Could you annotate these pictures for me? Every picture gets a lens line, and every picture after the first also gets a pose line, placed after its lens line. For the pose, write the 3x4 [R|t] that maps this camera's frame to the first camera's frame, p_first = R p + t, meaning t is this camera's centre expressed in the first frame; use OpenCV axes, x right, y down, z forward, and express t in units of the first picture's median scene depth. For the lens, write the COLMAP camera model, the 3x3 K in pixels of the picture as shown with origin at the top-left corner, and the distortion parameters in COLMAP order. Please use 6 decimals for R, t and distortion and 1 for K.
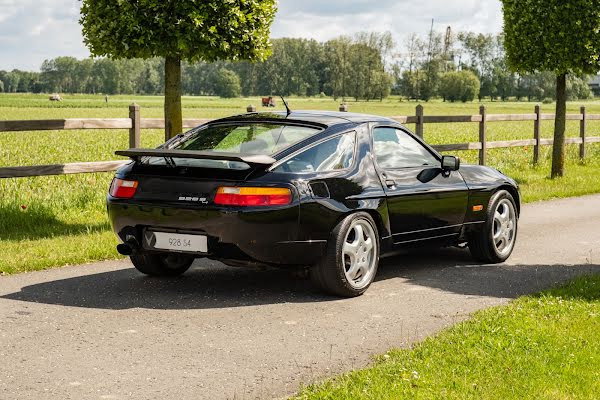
lens RADIAL K [[1516.2, 0, 307.8], [0, 1516.2, 156.5], [0, 0, 1]] dist [0.141377, 0.000000]
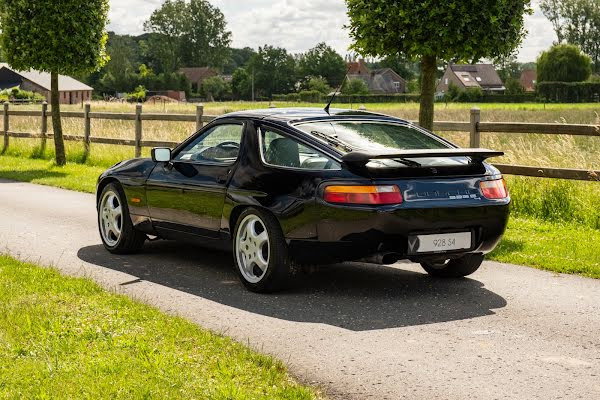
lens RADIAL K [[1575.9, 0, 299.4], [0, 1575.9, 201.8], [0, 0, 1]] dist [0.008862, 0.000000]
pose [[0.445121, -0.085247, 0.891404, -0.897210], [0.048357, 0.996294, 0.071132, -0.041203], [-0.894164, 0.011443, 0.447593, 0.534183]]
